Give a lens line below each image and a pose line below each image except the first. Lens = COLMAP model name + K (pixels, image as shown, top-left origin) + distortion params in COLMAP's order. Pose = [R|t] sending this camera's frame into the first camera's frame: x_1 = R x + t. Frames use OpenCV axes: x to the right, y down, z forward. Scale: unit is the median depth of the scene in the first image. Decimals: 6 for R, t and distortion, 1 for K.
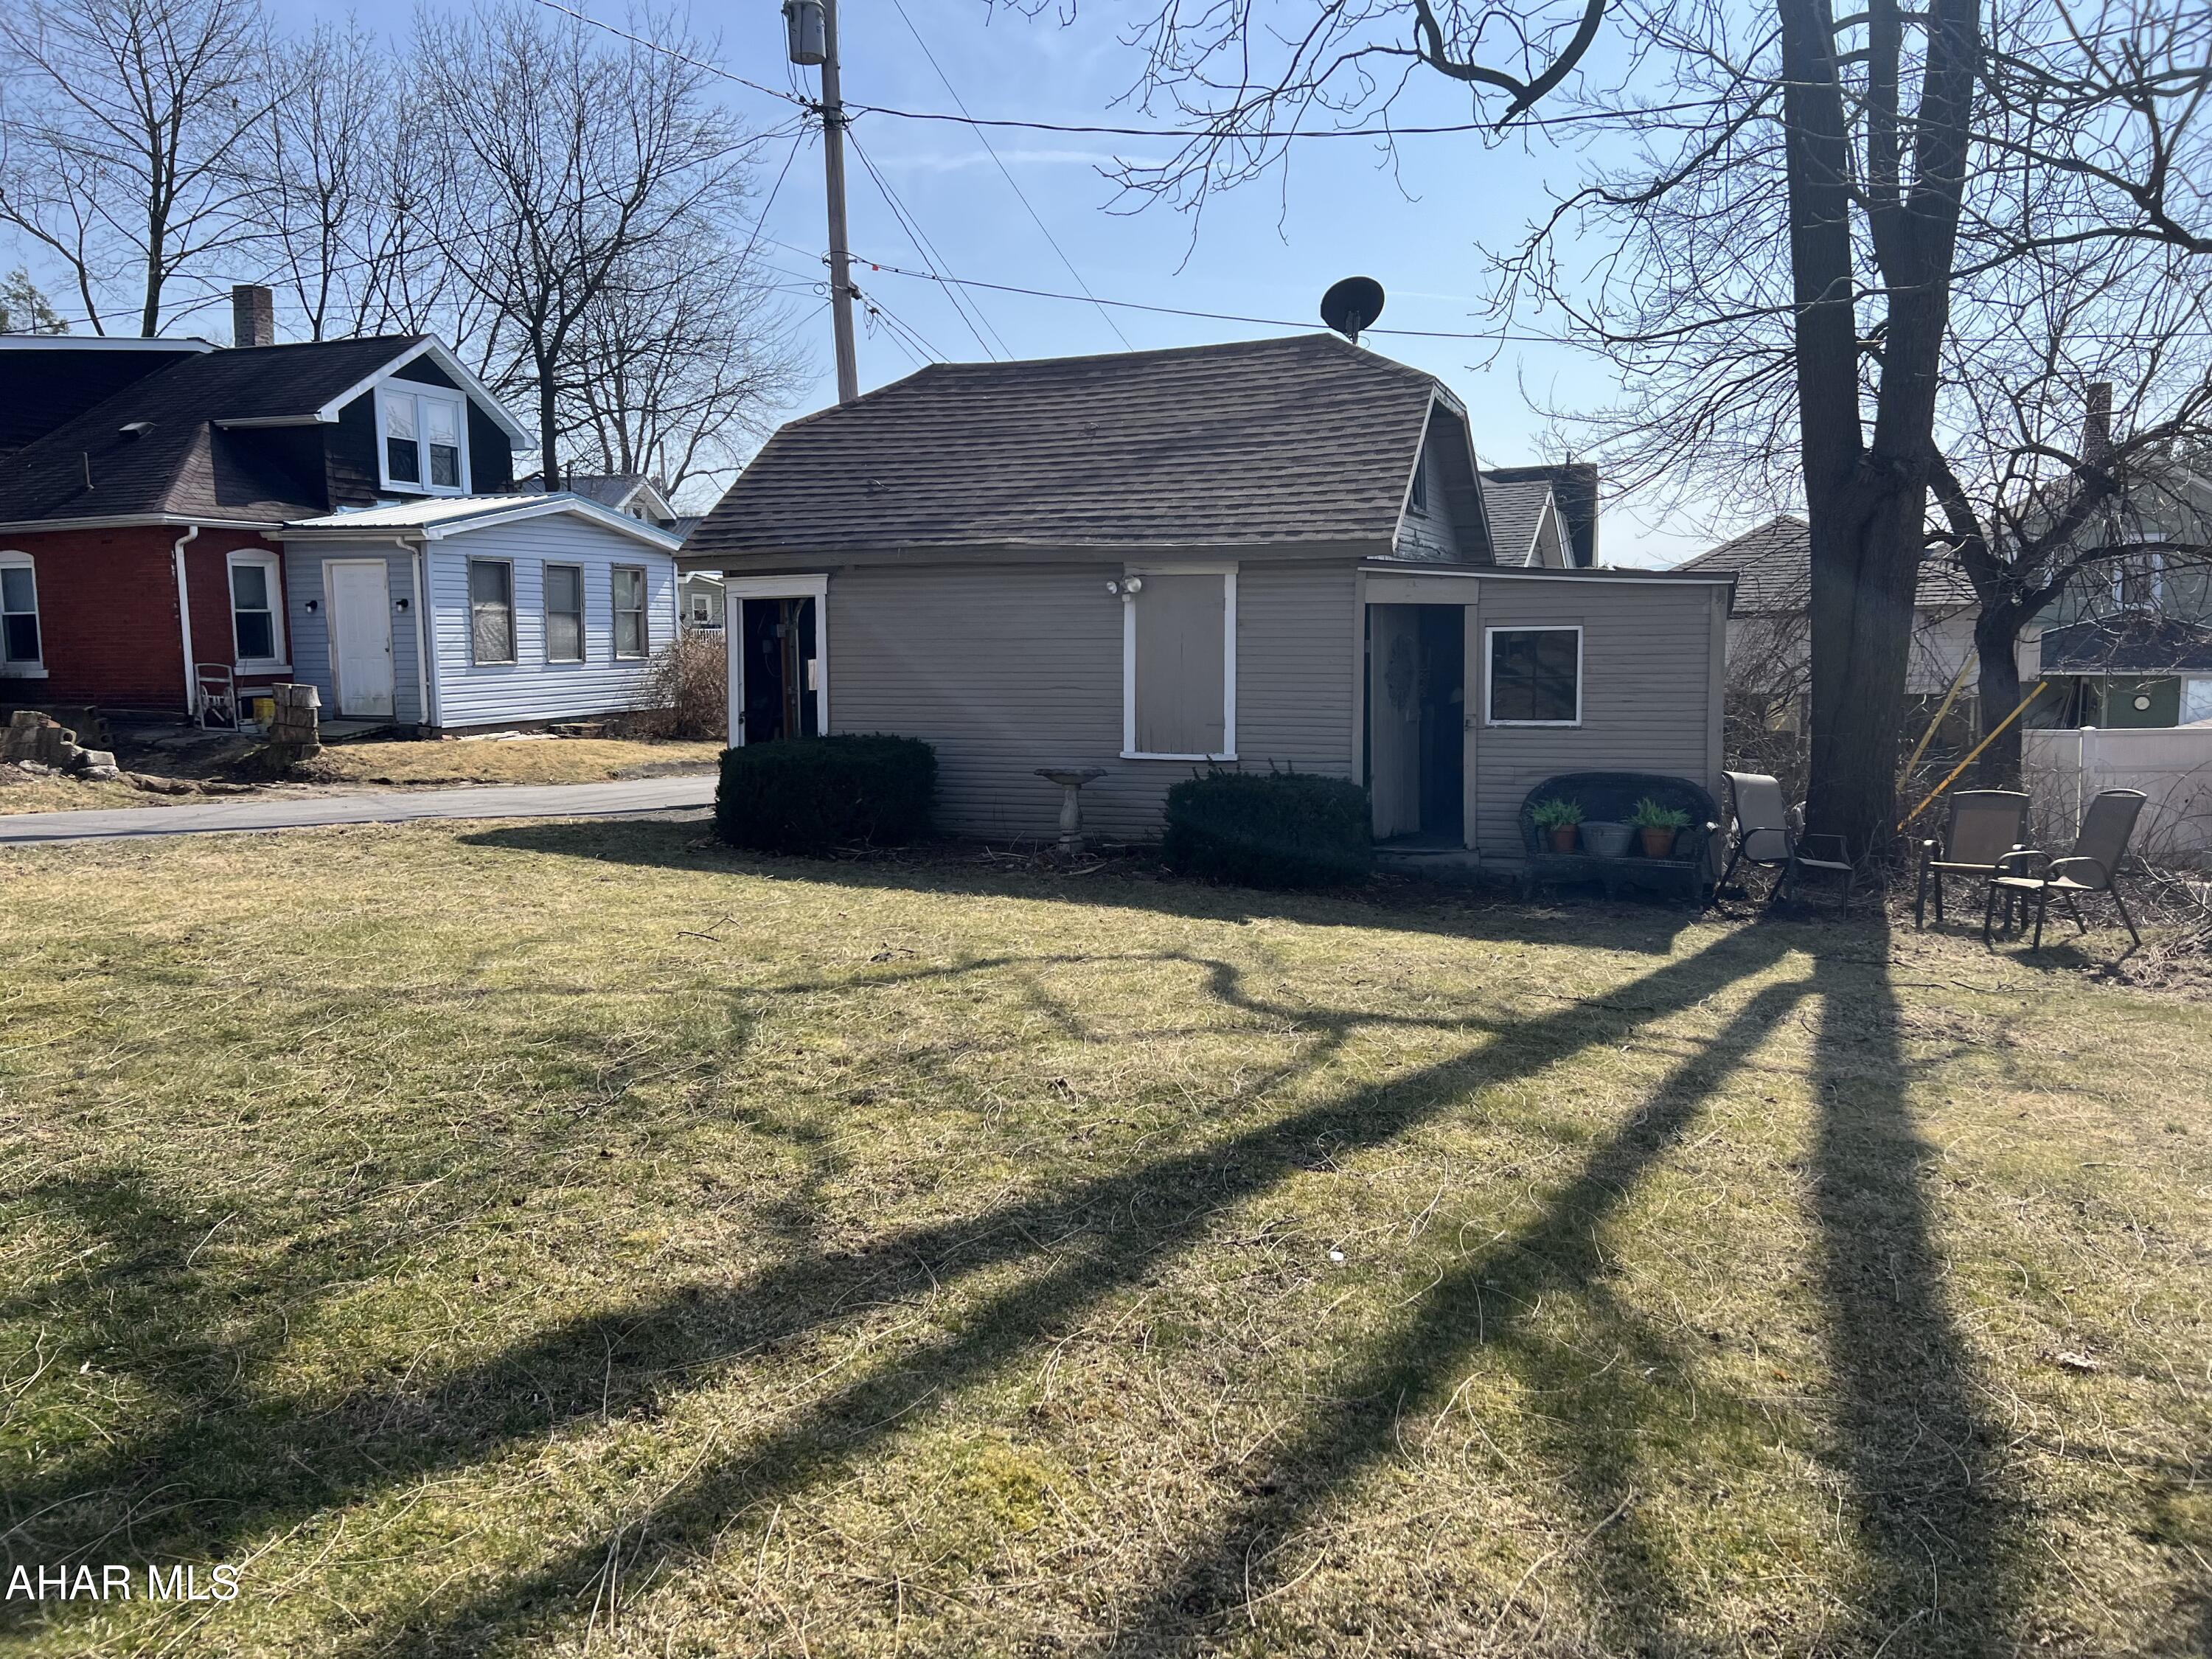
lens RADIAL K [[1664.8, 0, 1117.4], [0, 1664.8, 842.3], [0, 0, 1]] dist [0.034284, -0.044517]
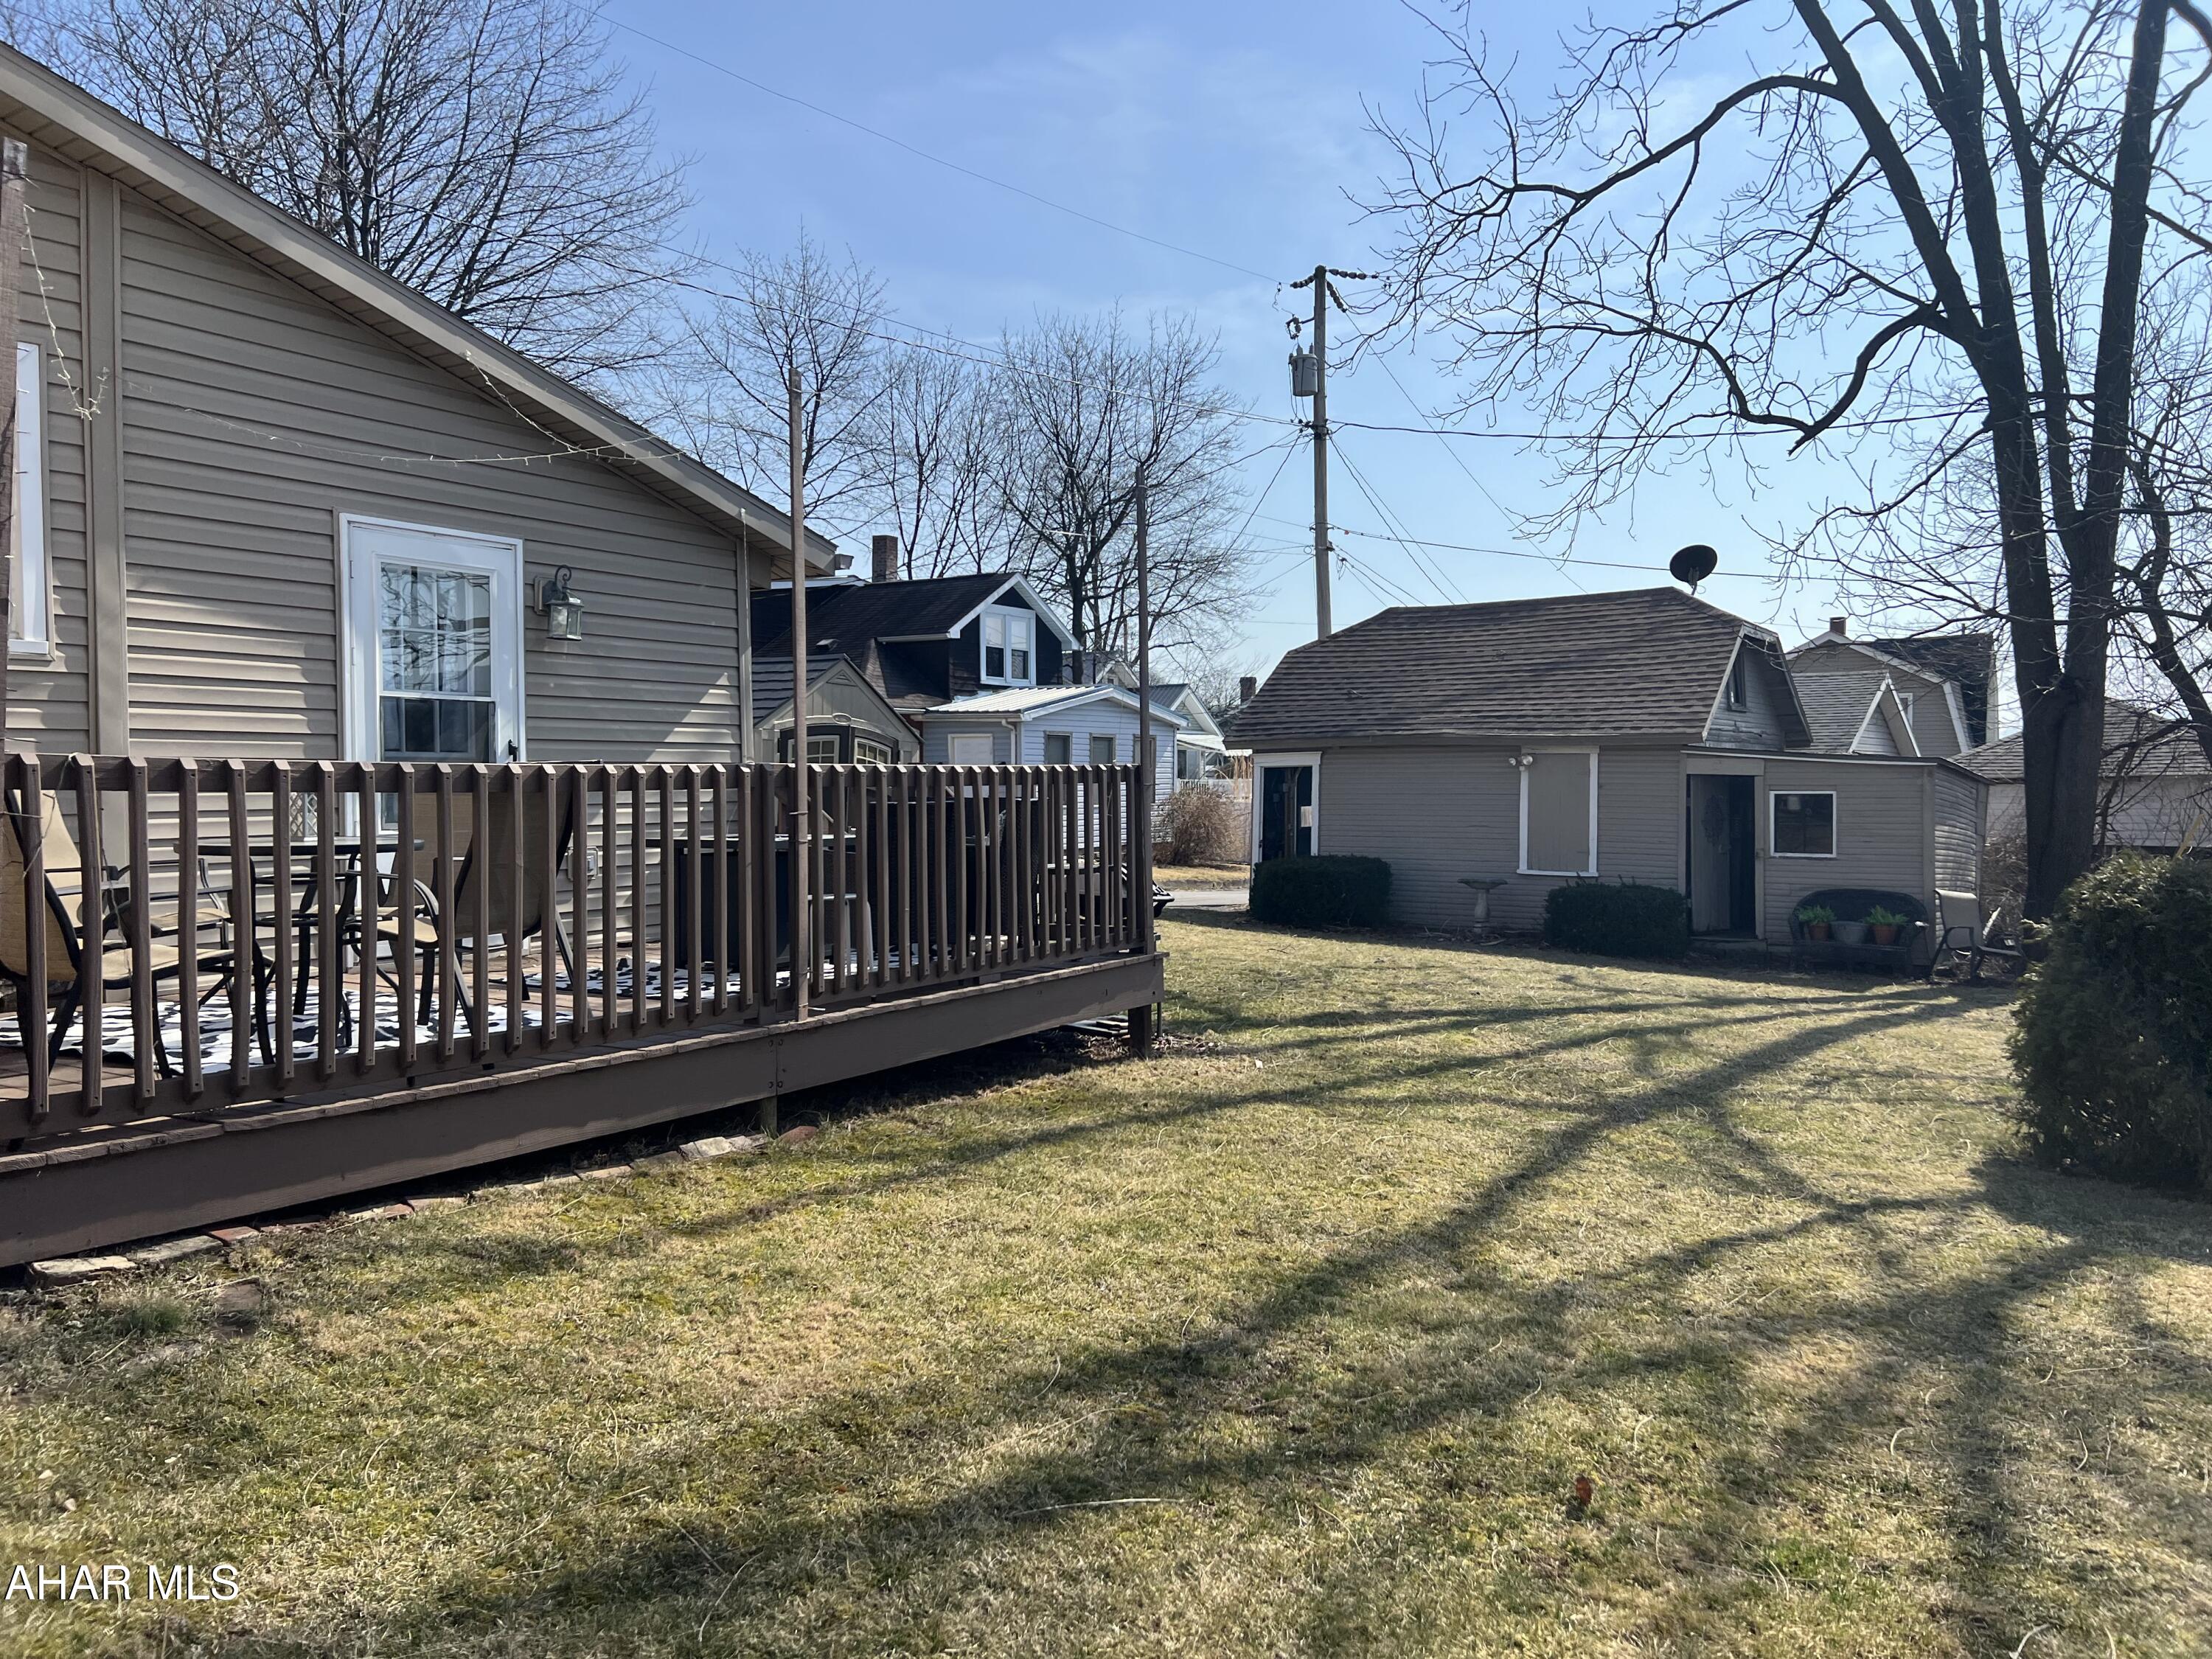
lens RADIAL K [[1664.8, 0, 1100.6], [0, 1664.8, 818.6], [0, 0, 1]] dist [0.034284, -0.044517]
pose [[0.967760, 0.014213, -0.251471, 0.015385], [-0.040032, 0.994395, -0.097854, 0.057025], [0.248671, 0.104766, 0.962905, -0.506349]]
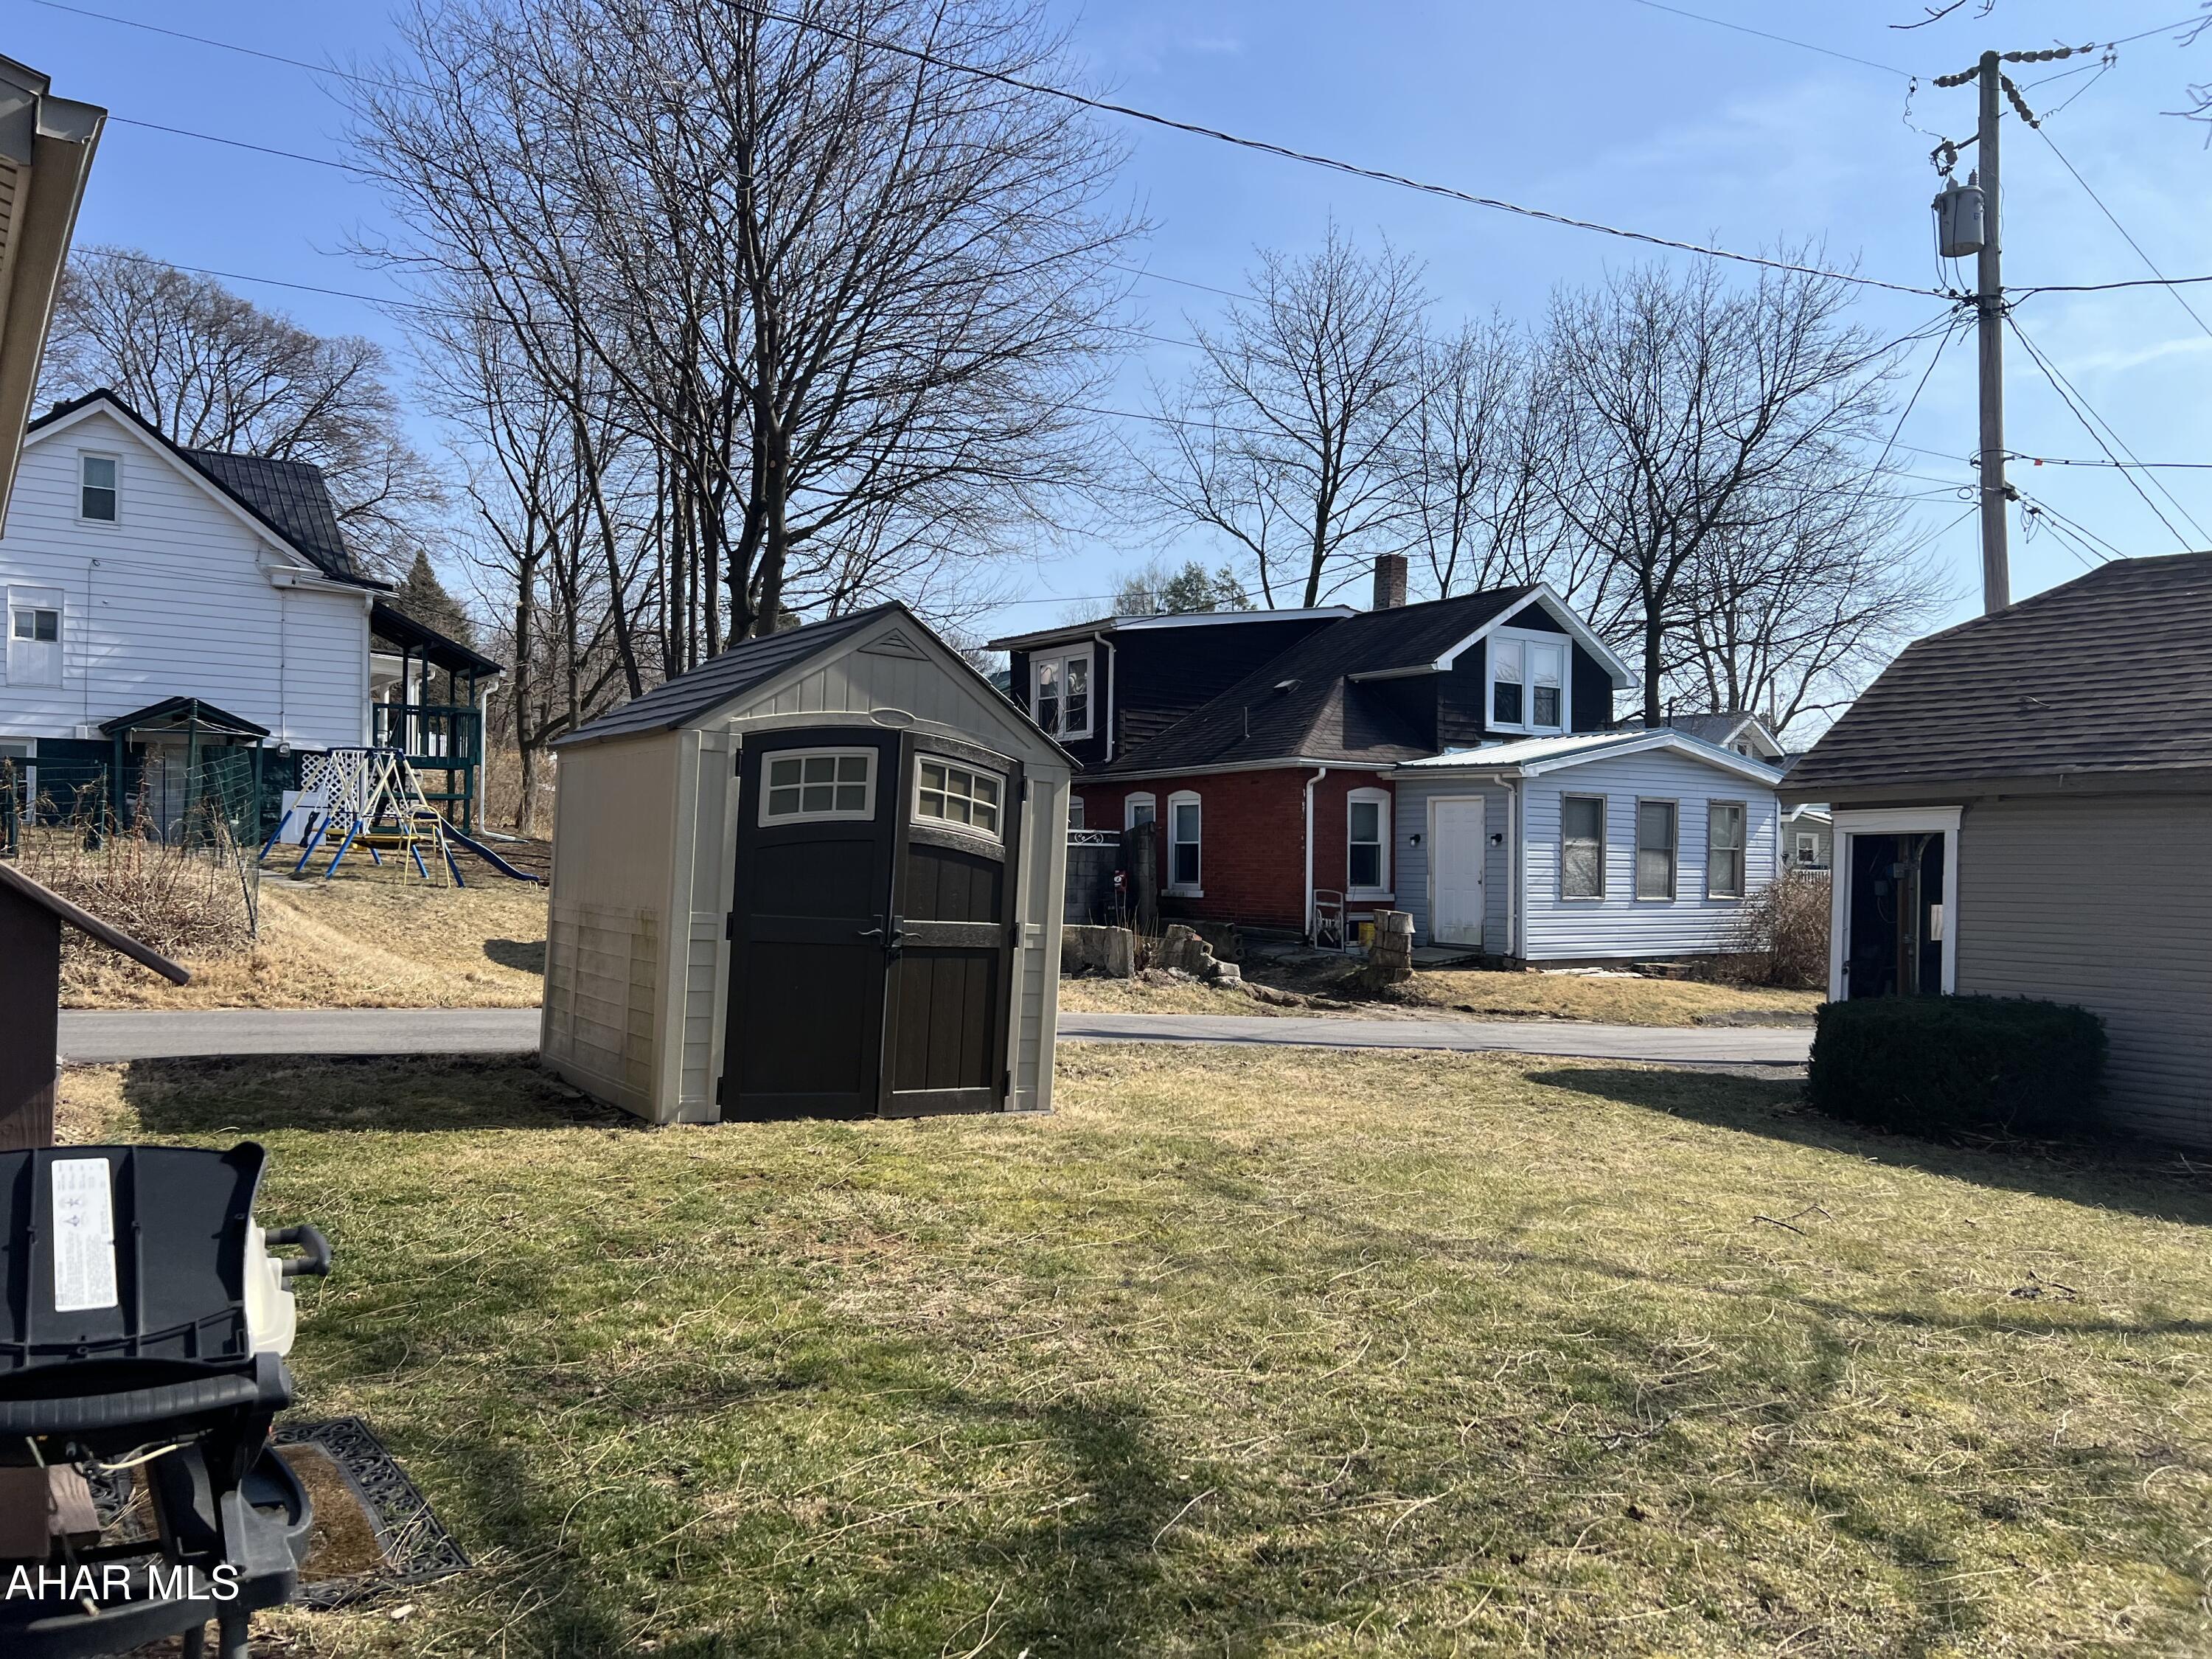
lens RADIAL K [[1664.8, 0, 1061.2], [0, 1664.8, 832.5], [0, 0, 1]] dist [0.034284, -0.044517]
pose [[0.789173, 0.009663, -0.614095, -0.010916], [-0.099818, 0.988600, -0.112721, -0.004777], [0.606006, 0.150254, 0.781141, 0.050219]]
